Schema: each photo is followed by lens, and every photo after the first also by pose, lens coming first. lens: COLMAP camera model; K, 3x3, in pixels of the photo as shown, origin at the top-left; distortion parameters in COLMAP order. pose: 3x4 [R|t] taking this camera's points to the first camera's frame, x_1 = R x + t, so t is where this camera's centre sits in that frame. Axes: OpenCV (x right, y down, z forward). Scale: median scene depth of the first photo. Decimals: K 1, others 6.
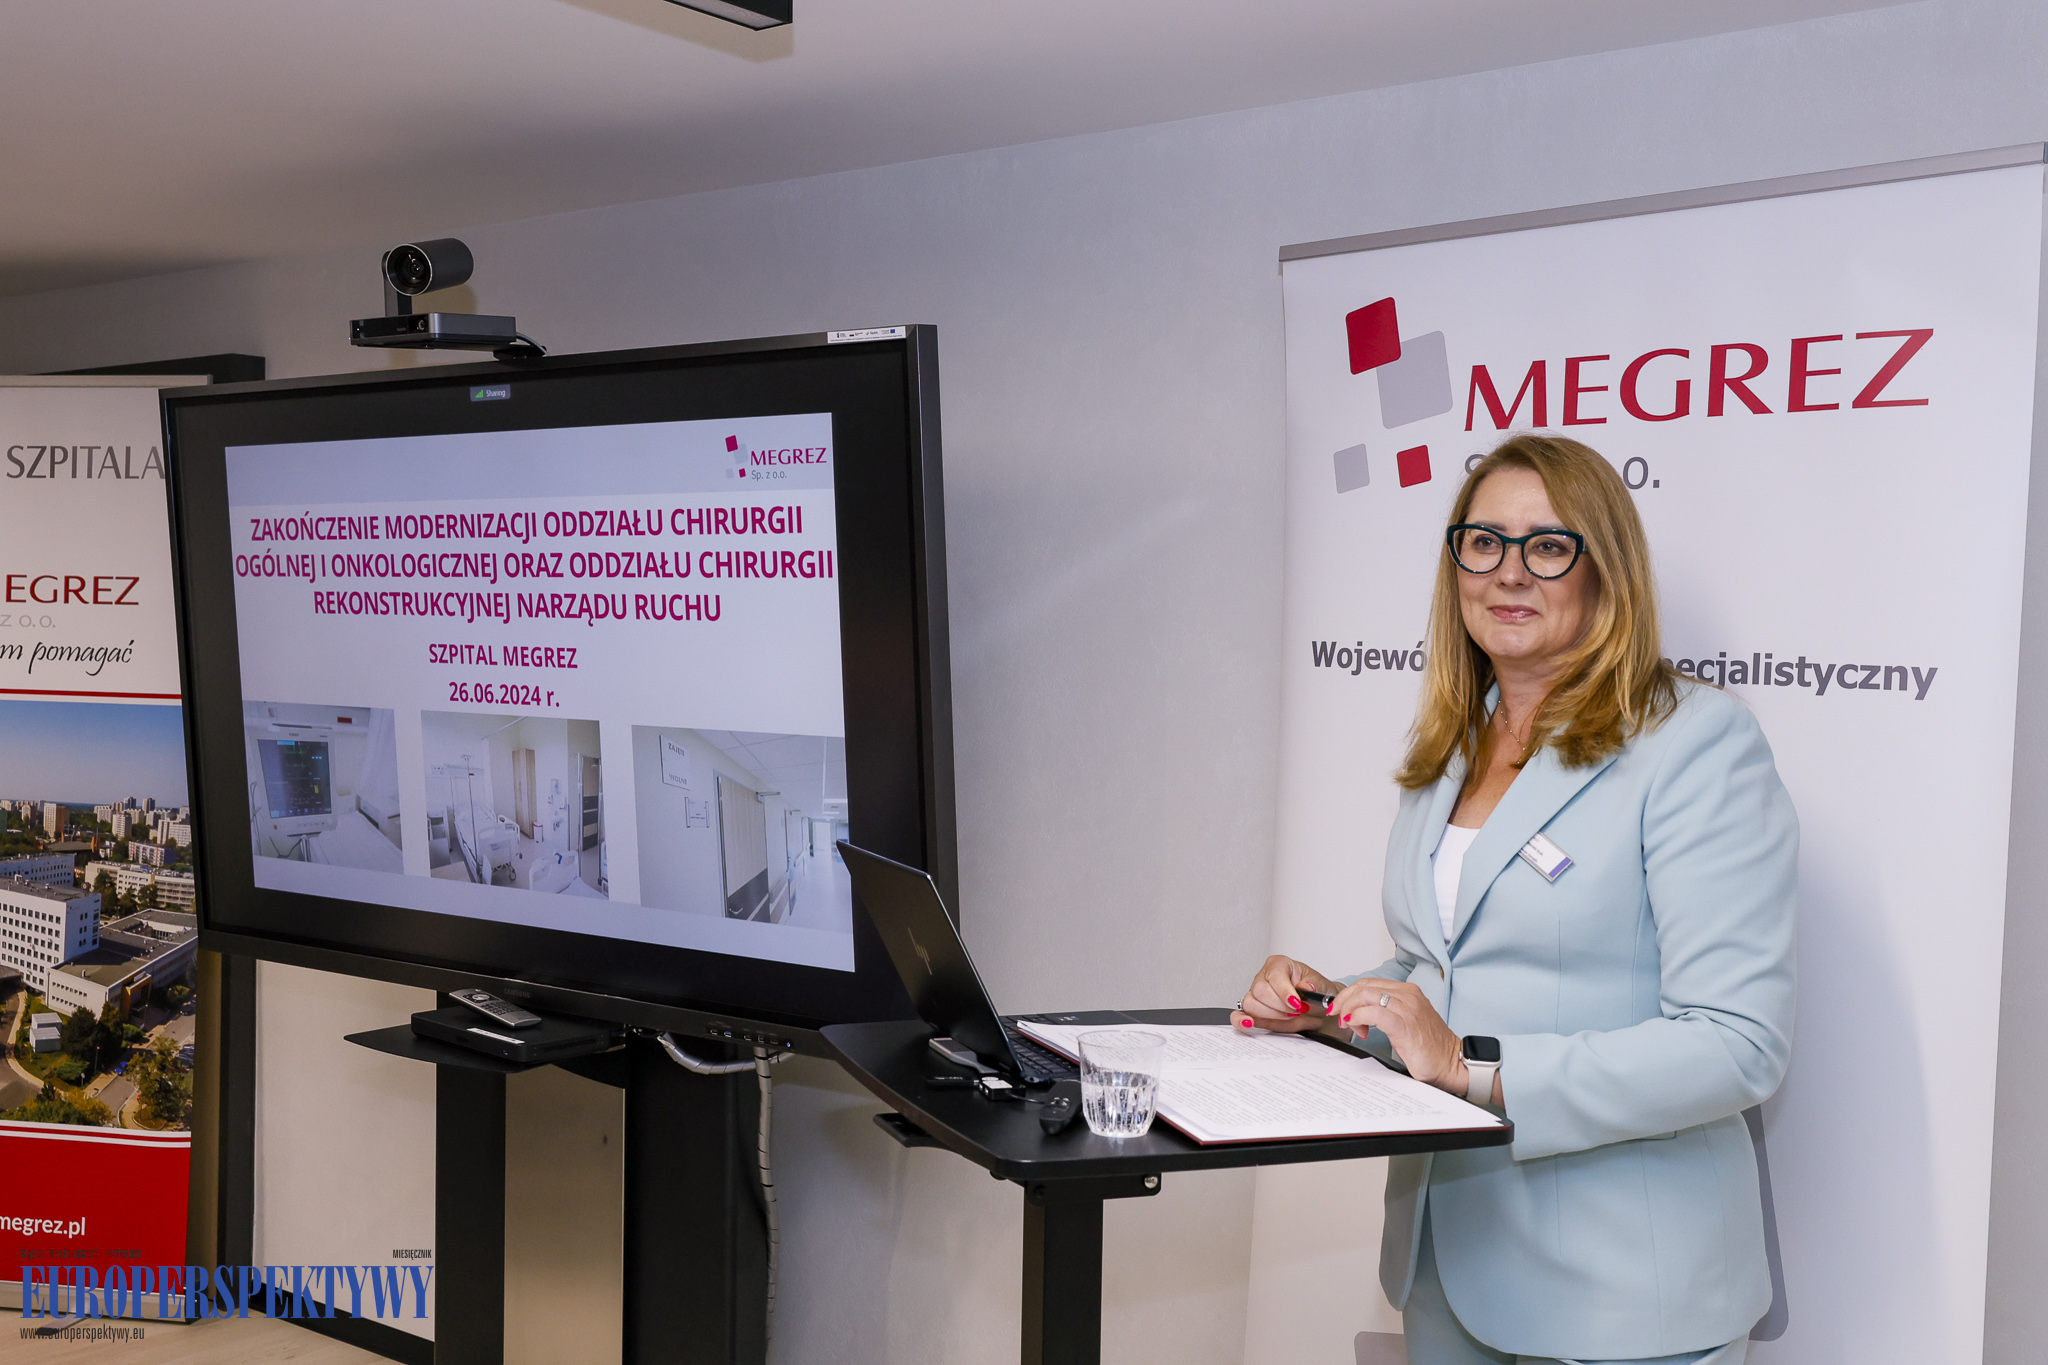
lens RADIAL K [[2071.1, 0, 1024.0], [0, 2071.1, 682.5], [0, 0, 1]] dist [-0.014065, 0.043147]
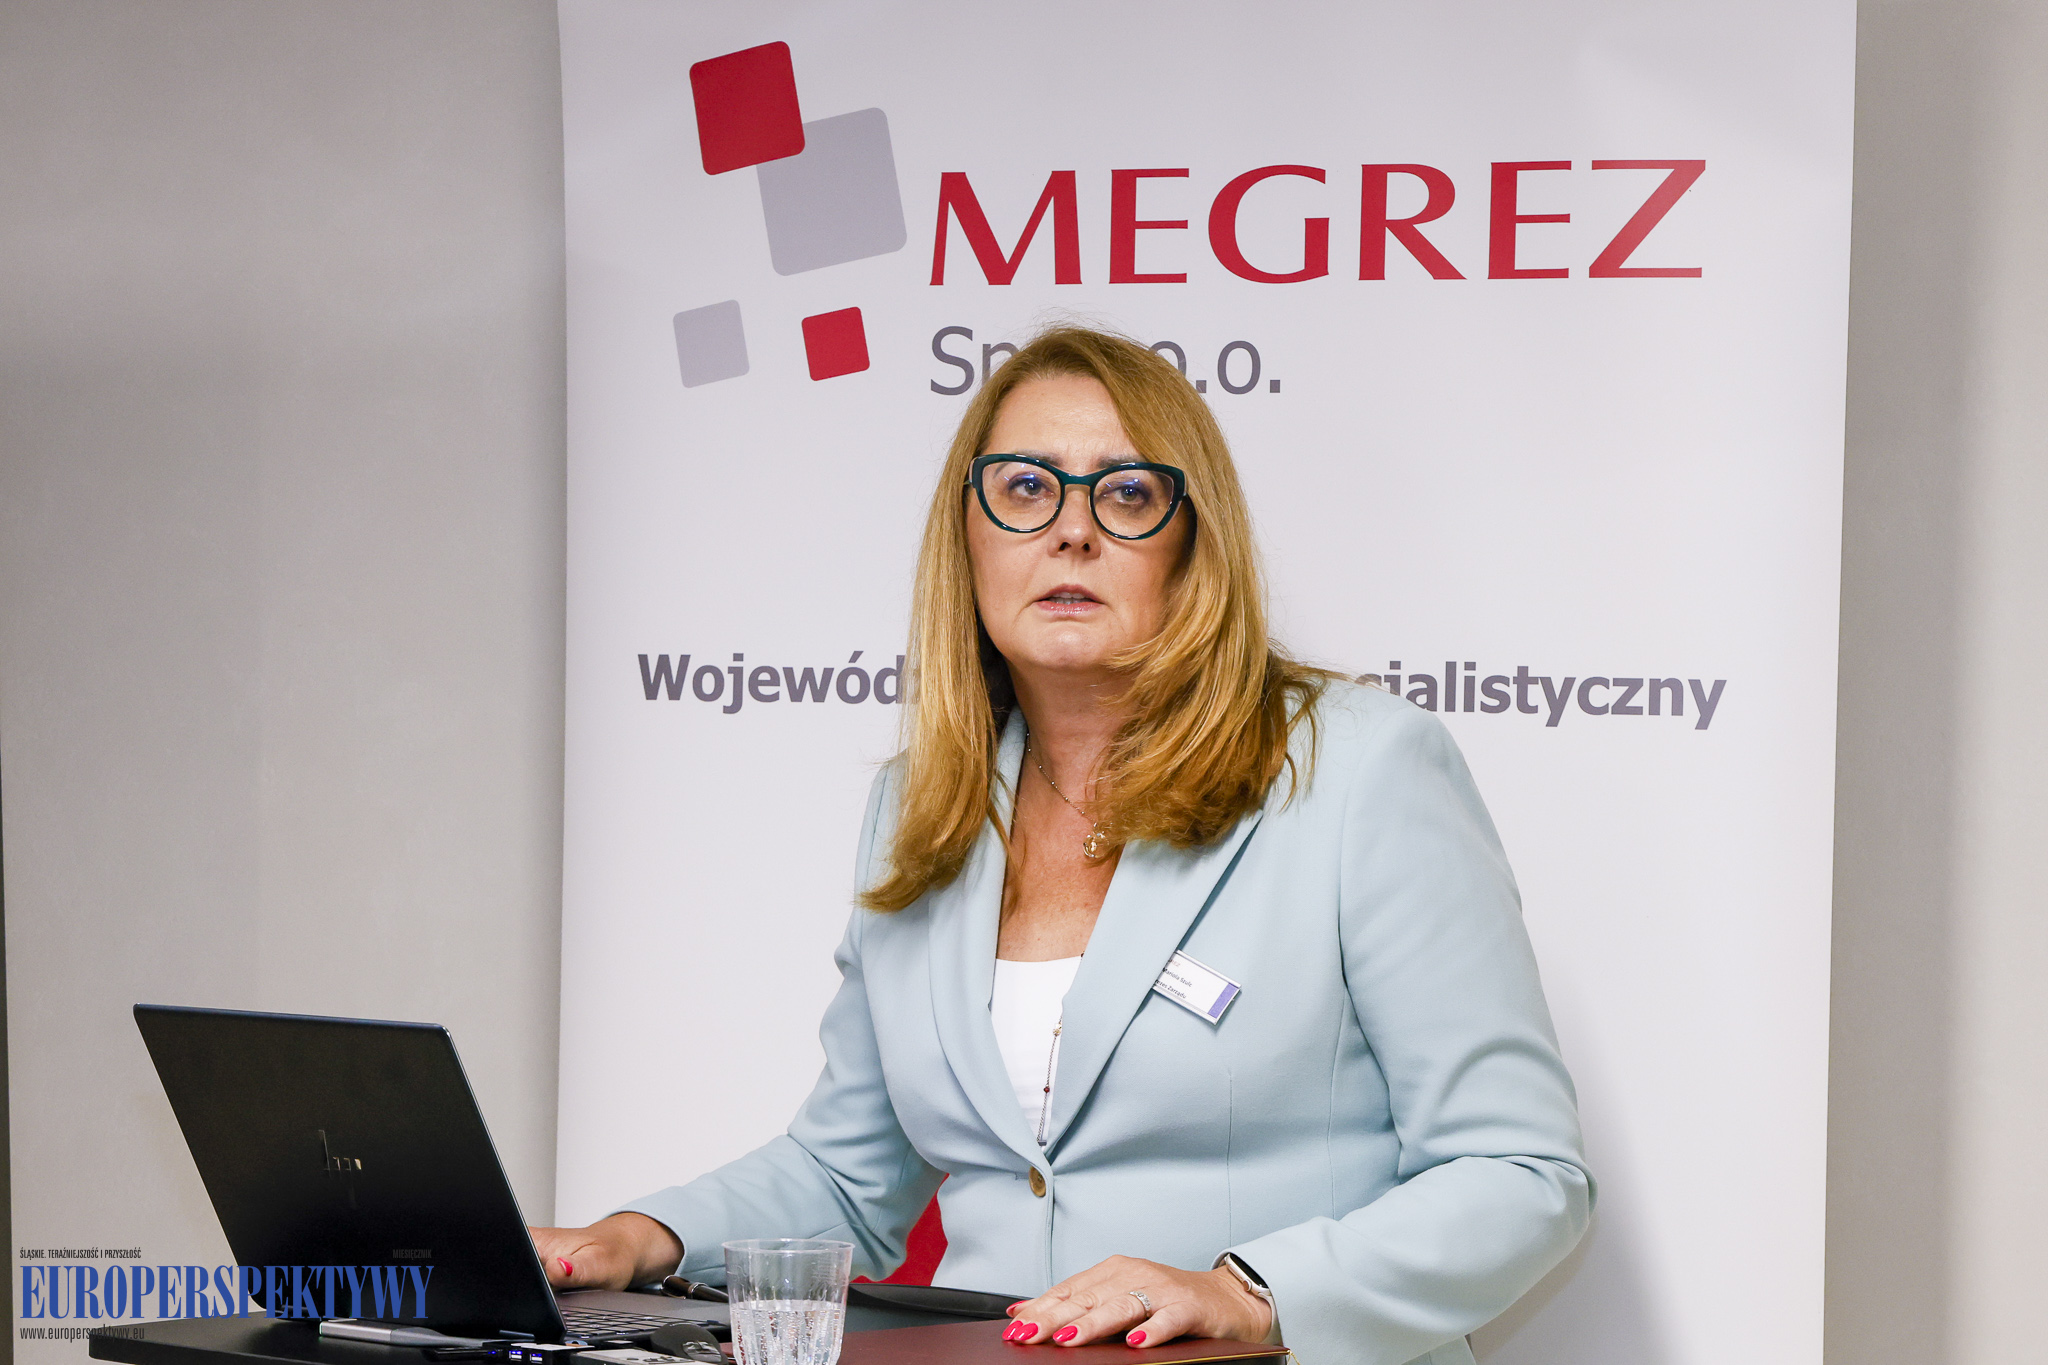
lens RADIAL K [[6765.5, 0, 1022.0], [0, 6765.5, 705.4], [0, 0, 1]] dist [0.199647, 0.791827]
pose [[0.908913, -0.019674, 0.416522, -0.594912], [0.023832, 0.999705, -0.004785, 0.005461], [-0.416305, 0.014276, 0.909113, -0.779586]]
